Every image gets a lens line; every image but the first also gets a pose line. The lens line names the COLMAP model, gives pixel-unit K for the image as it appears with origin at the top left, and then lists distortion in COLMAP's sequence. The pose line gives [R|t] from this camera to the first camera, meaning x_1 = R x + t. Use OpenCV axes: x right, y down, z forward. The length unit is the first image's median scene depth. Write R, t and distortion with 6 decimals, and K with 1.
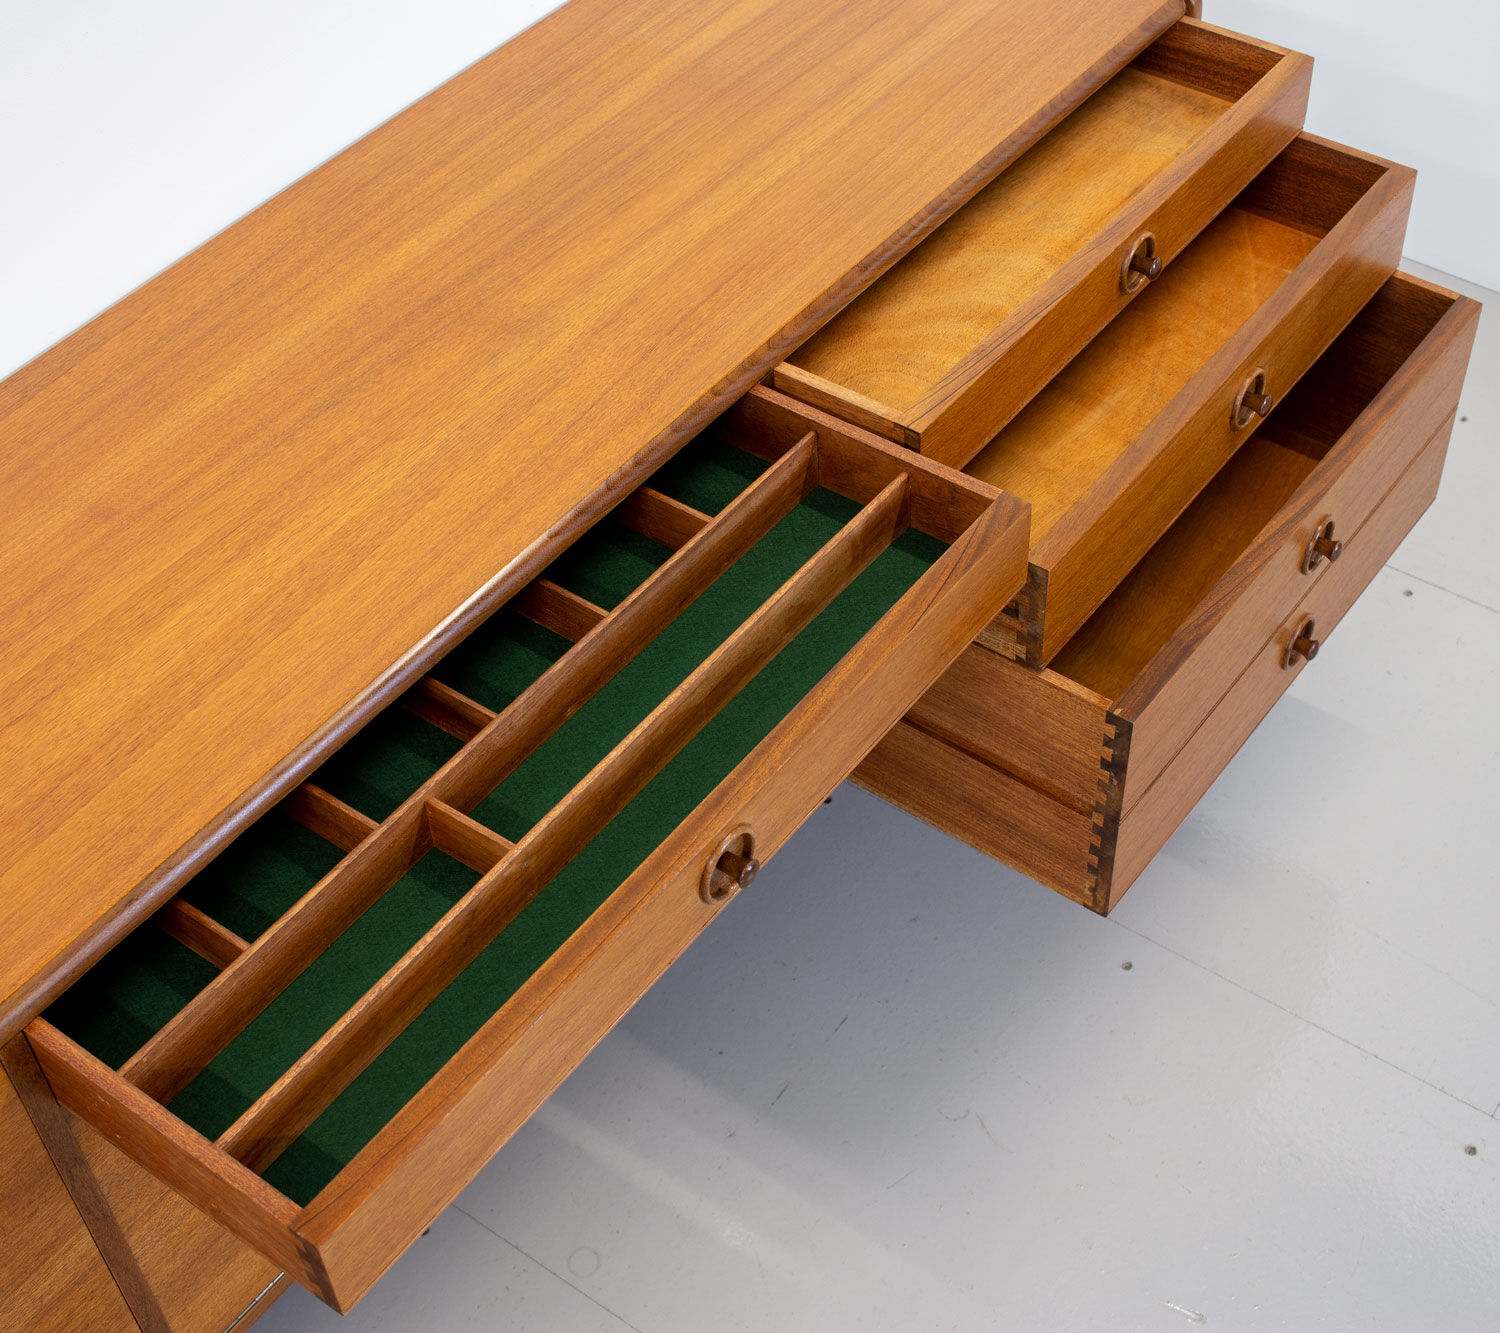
lens RADIAL K [[2286.5, 0, 755.5], [0, 2286.5, 602.0], [0, 0, 1]] dist [-0.094049, 0.029726]
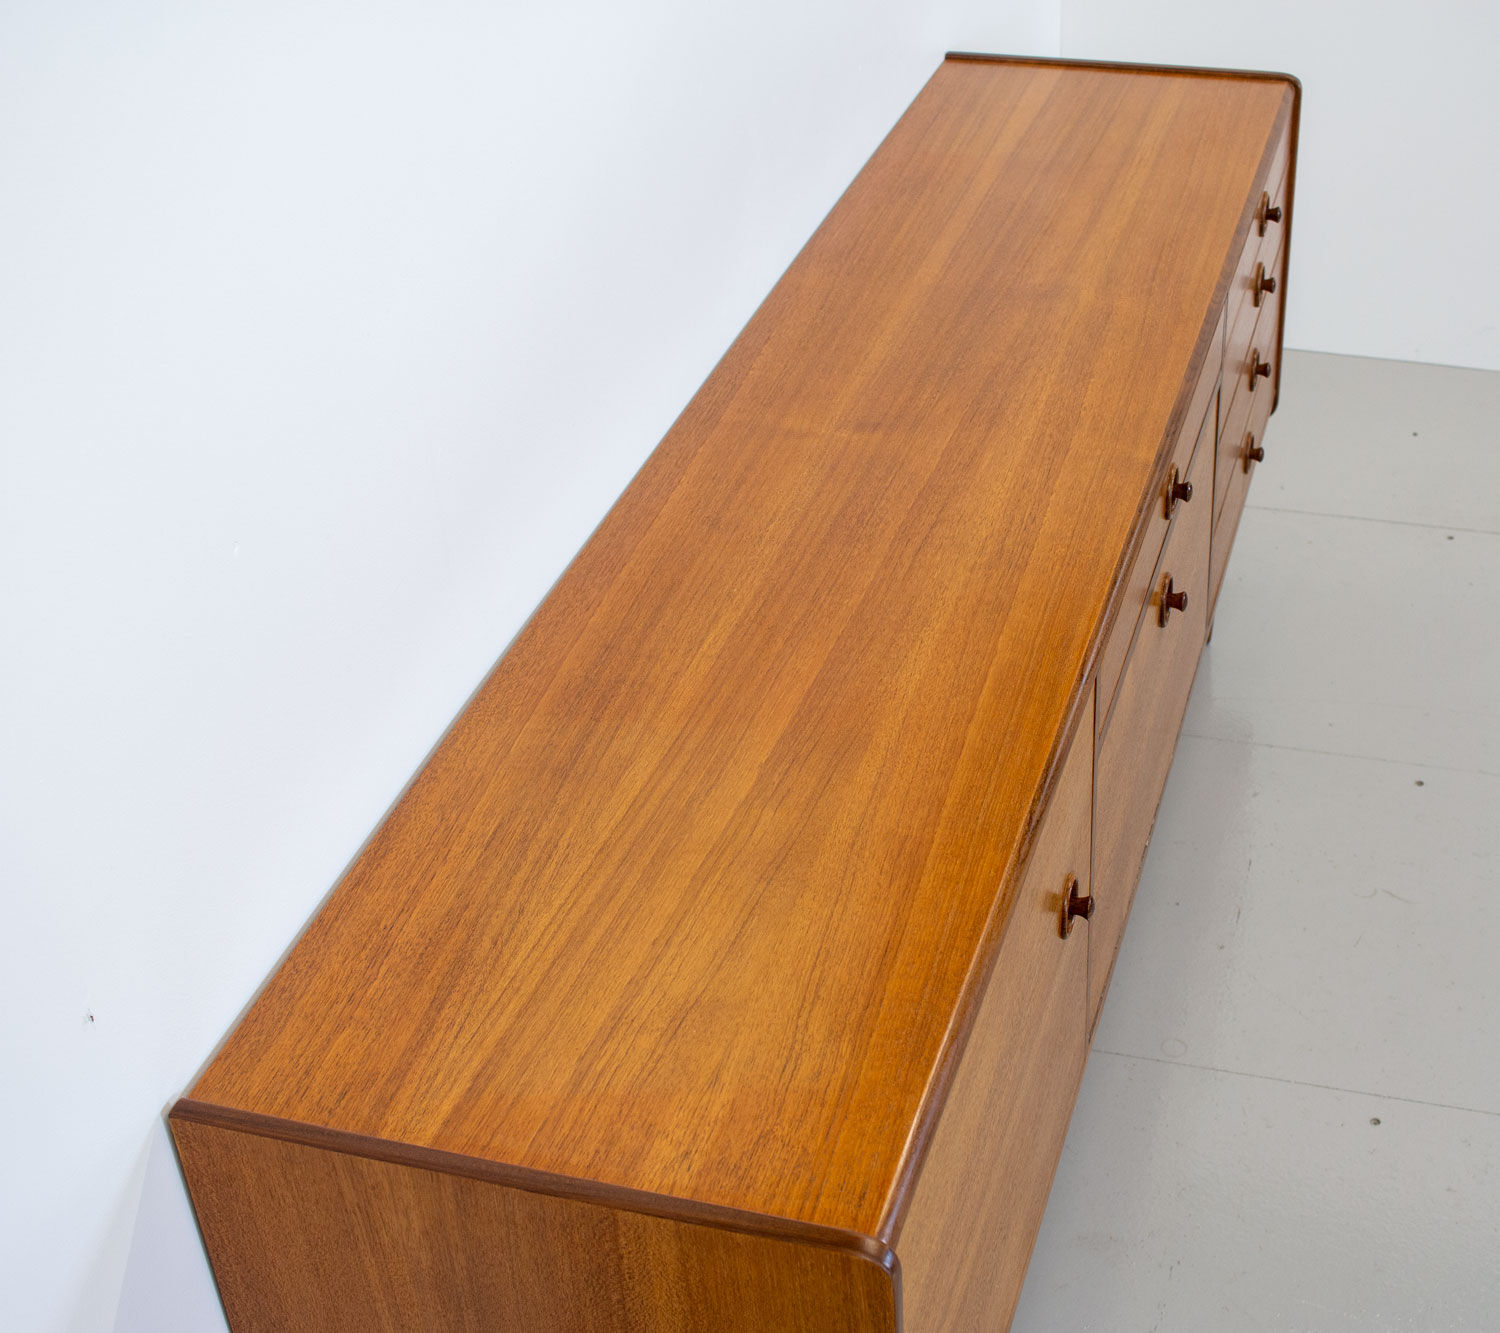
lens RADIAL K [[2286.5, 0, 755.5], [0, 2286.5, 602.0], [0, 0, 1]] dist [-0.094049, 0.029726]
pose [[0.954760, -0.187341, 0.230947, -0.576763], [0.234210, 0.952268, -0.195785, 0.258902], [-0.183245, 0.241018, 0.953064, -0.196856]]
